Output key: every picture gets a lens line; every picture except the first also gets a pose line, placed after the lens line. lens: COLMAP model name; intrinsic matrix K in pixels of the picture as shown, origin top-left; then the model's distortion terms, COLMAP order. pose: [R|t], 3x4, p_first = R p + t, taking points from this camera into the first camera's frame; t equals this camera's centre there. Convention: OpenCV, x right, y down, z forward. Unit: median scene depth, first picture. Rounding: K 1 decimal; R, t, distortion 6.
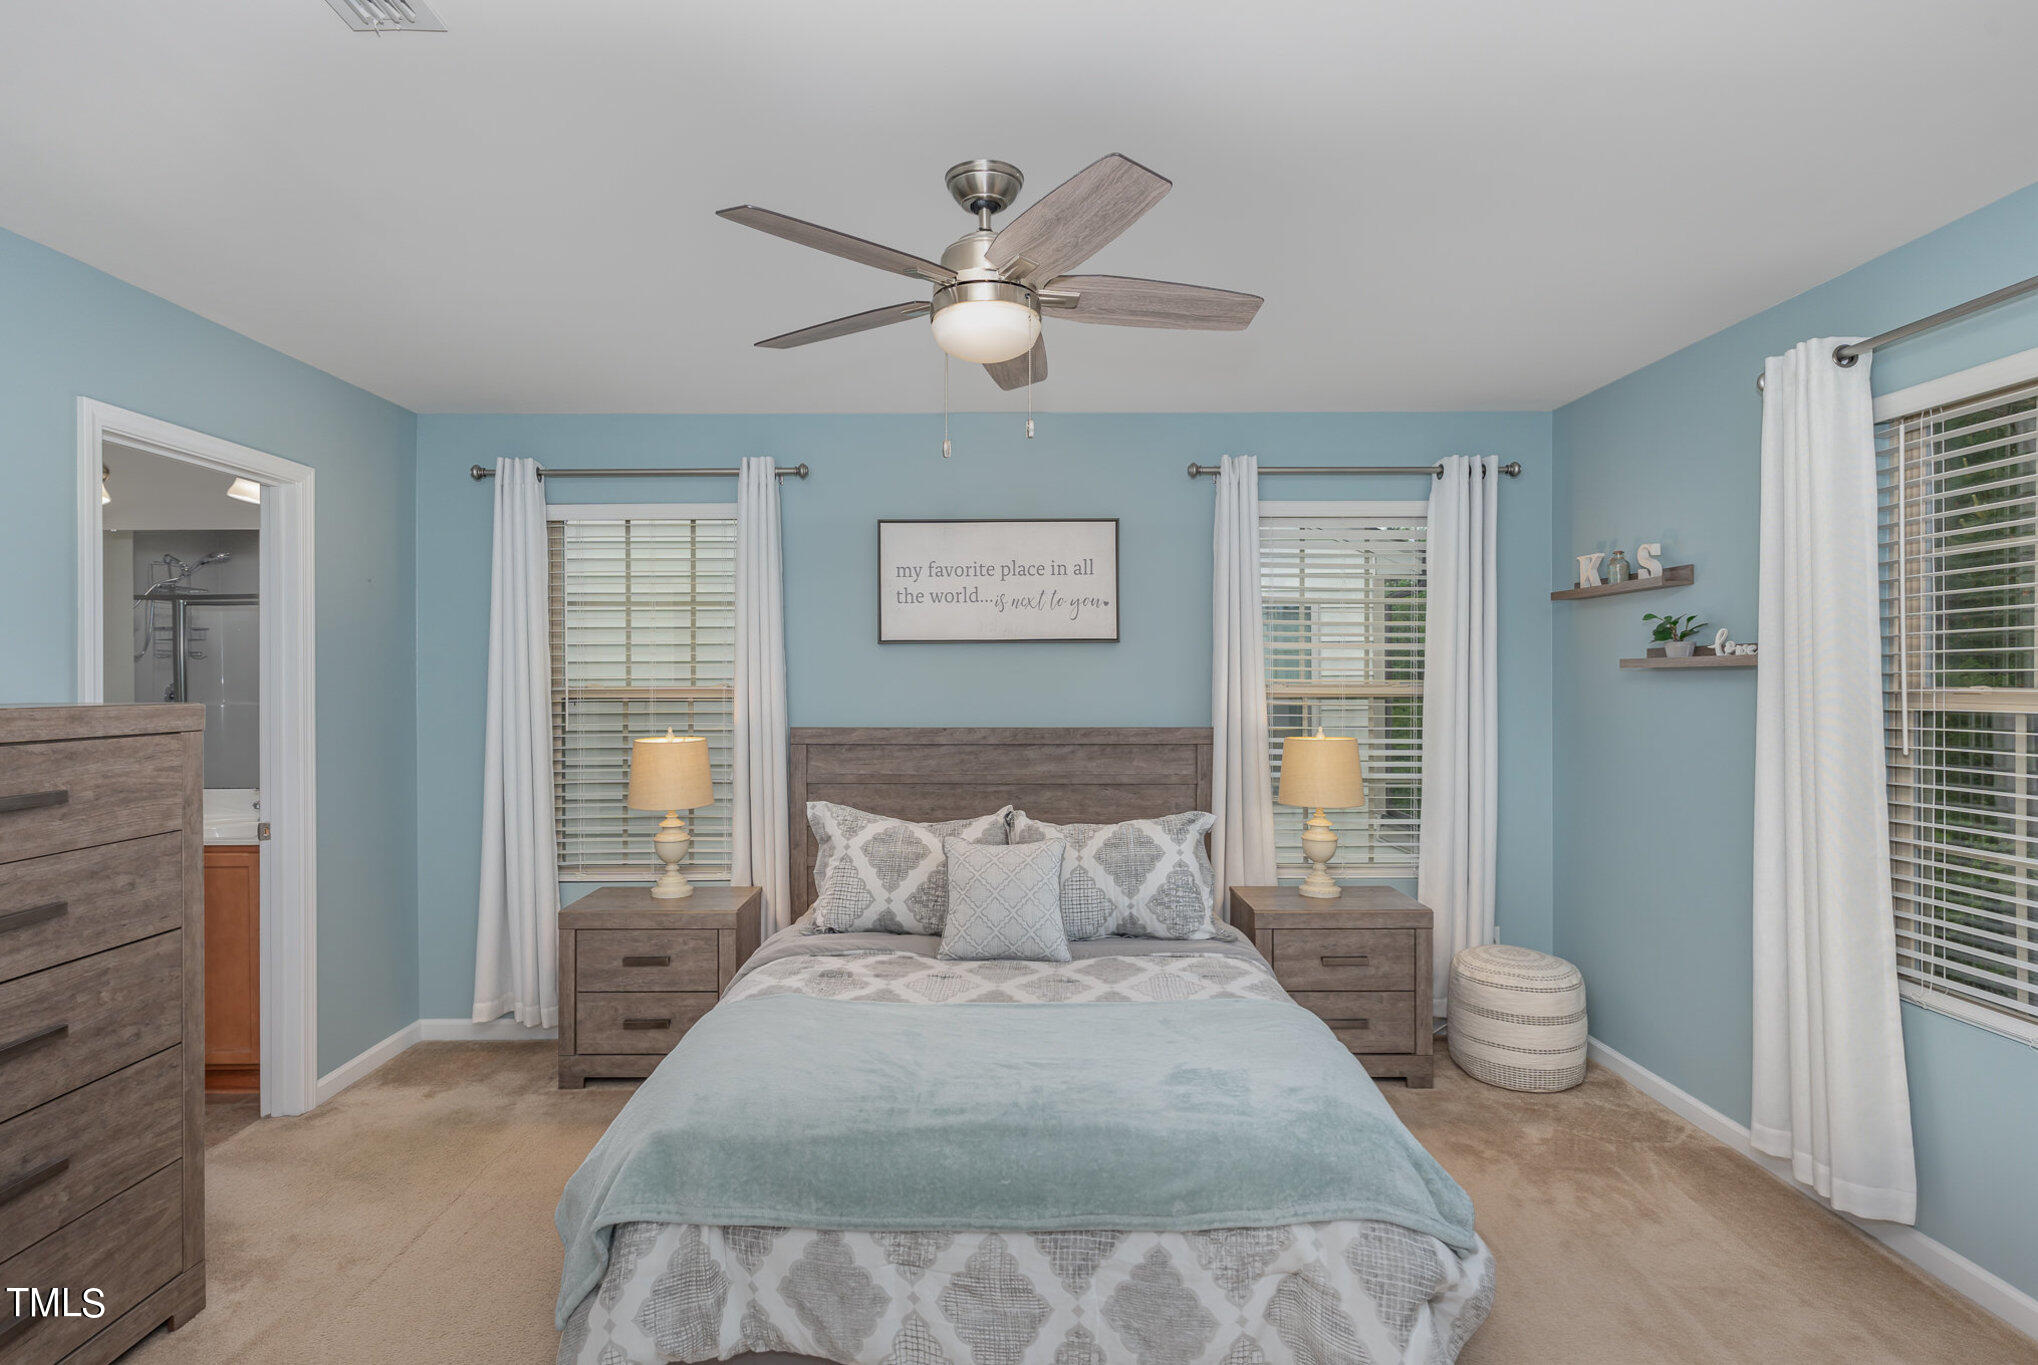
lens RADIAL K [[1005.7, 0, 1008.3], [0, 1005.7, 670.8], [0, 0, 1]] dist [0.000377, 0.001599]
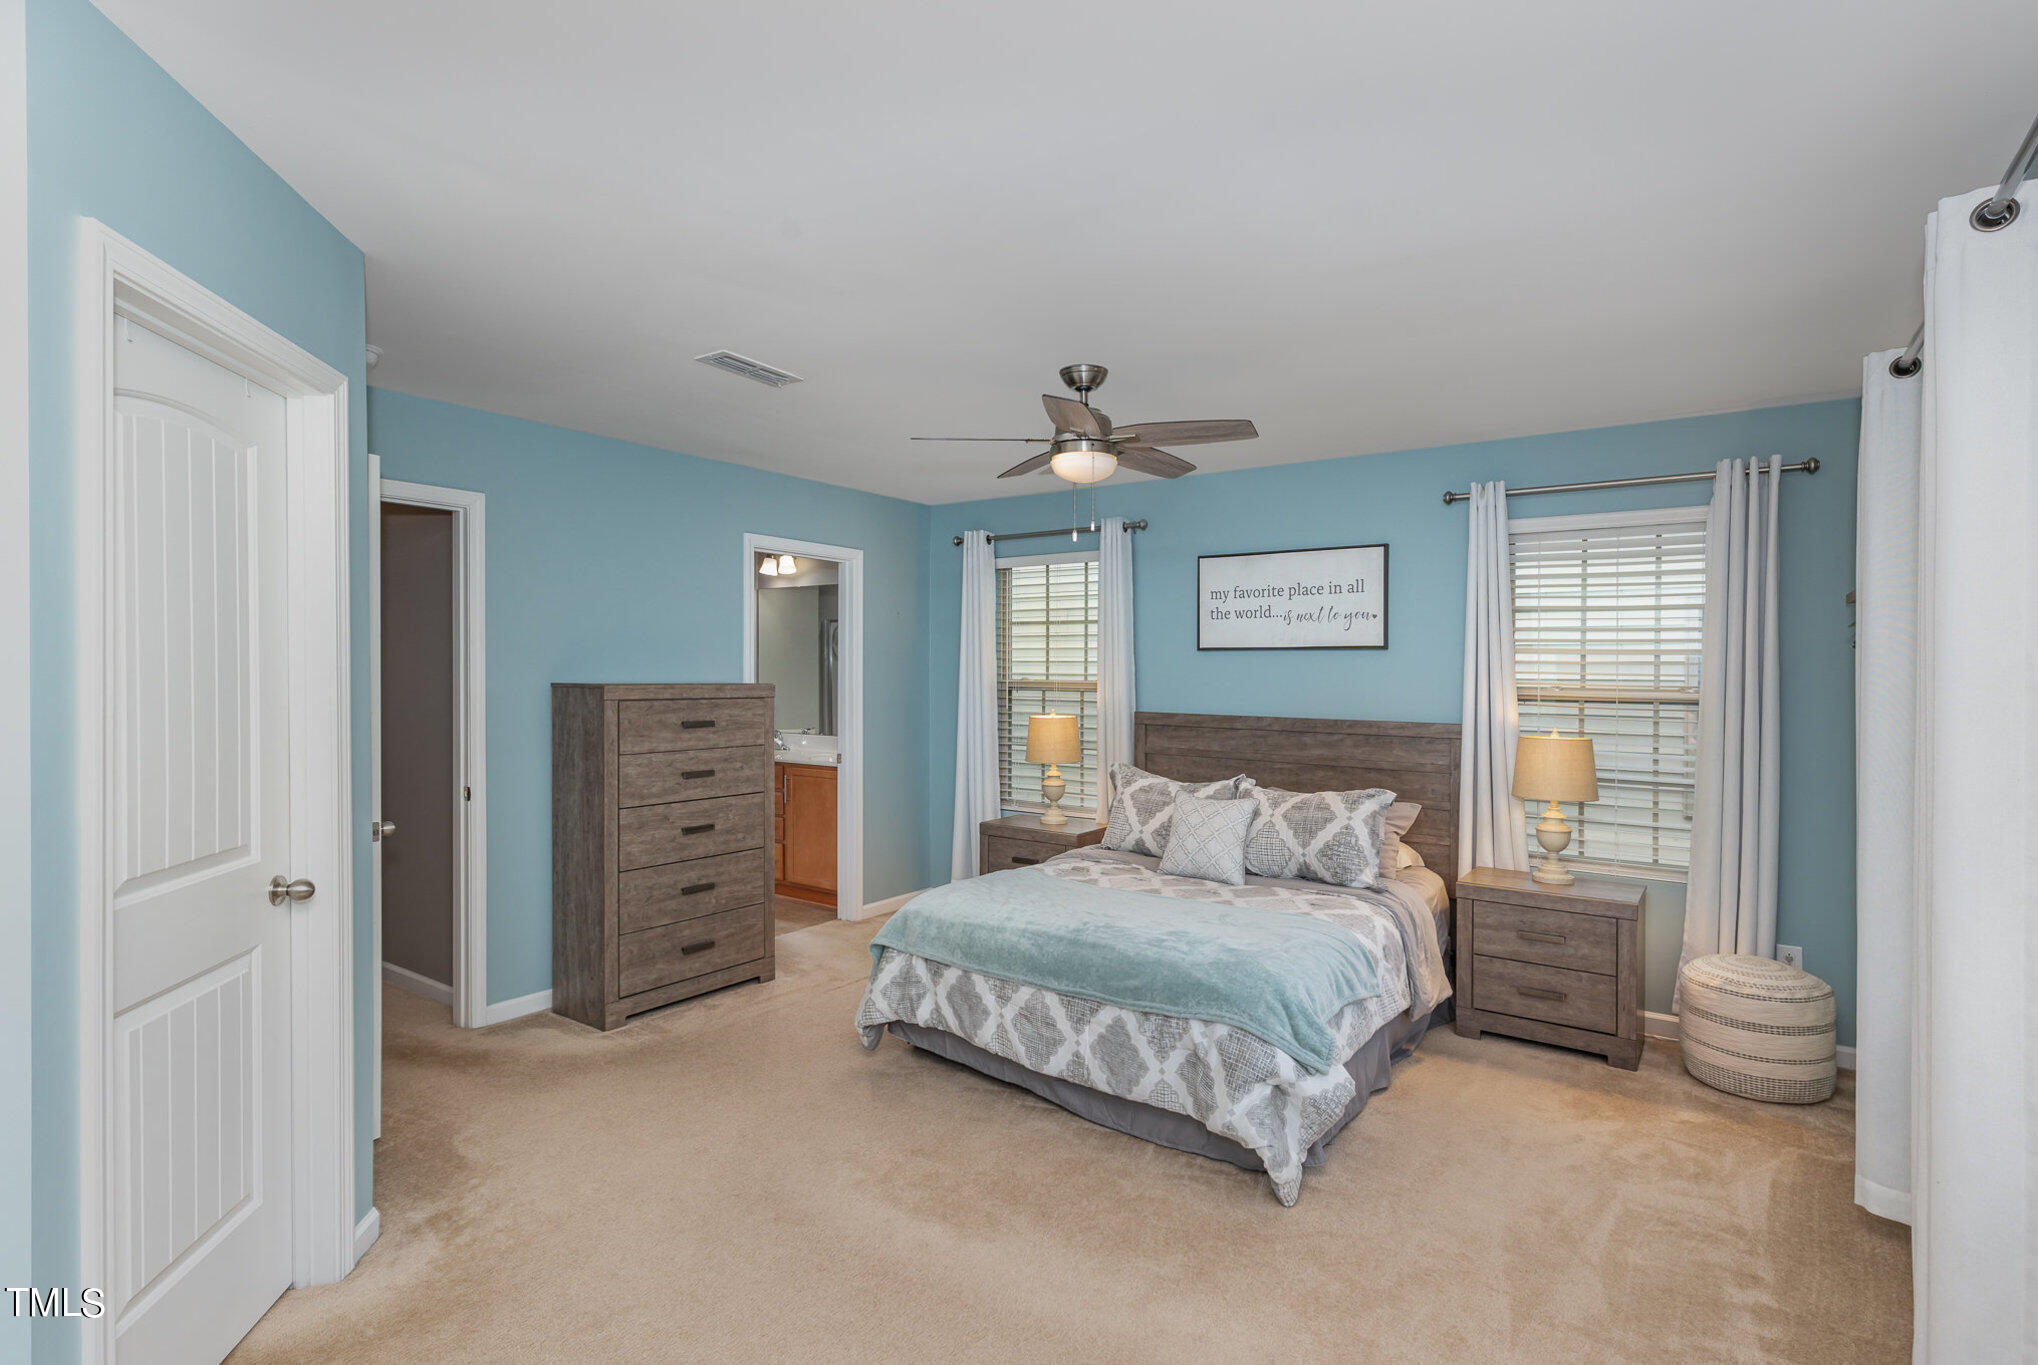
lens RADIAL K [[1005.7, 0, 1008.3], [0, 1005.7, 679.4], [0, 0, 1]] dist [0.000377, 0.001599]
pose [[0.810222, 0.015236, -0.585925, 0.567087], [-0.008788, 0.999866, 0.013847, -0.006617], [0.586057, -0.006070, 0.810247, -0.271287]]
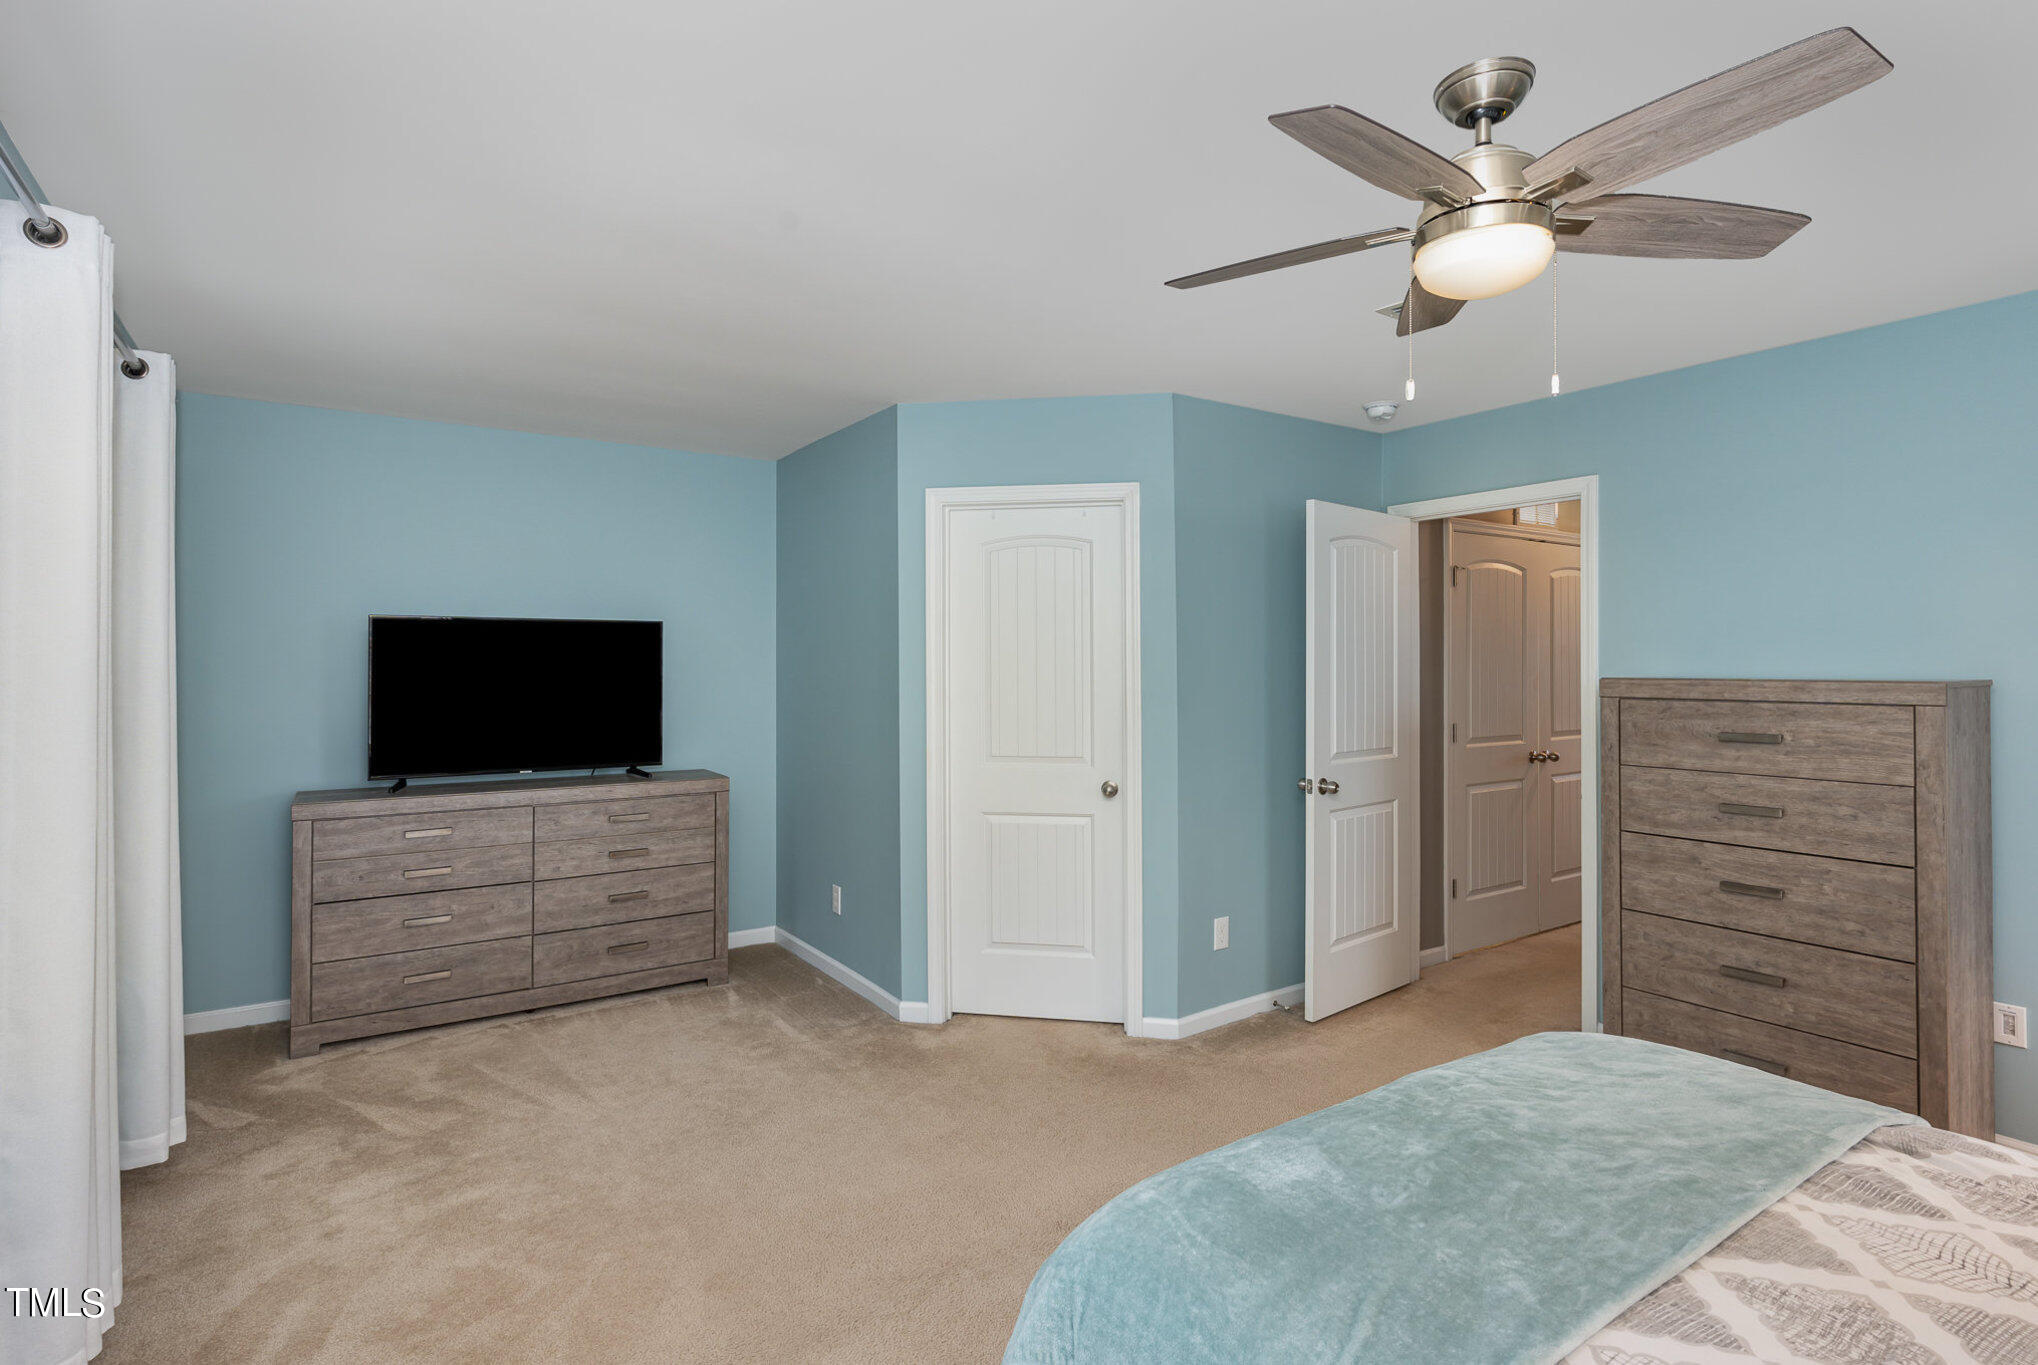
lens RADIAL K [[1005.7, 0, 1018.2], [0, 1005.7, 664.4], [0, 0, 1]] dist [0.000377, 0.001599]
pose [[-0.831795, 0.002724, -0.555077, 0.523610], [0.006196, 0.999971, -0.004377, 0.007706], [0.555049, -0.007080, -0.831788, 1.003361]]
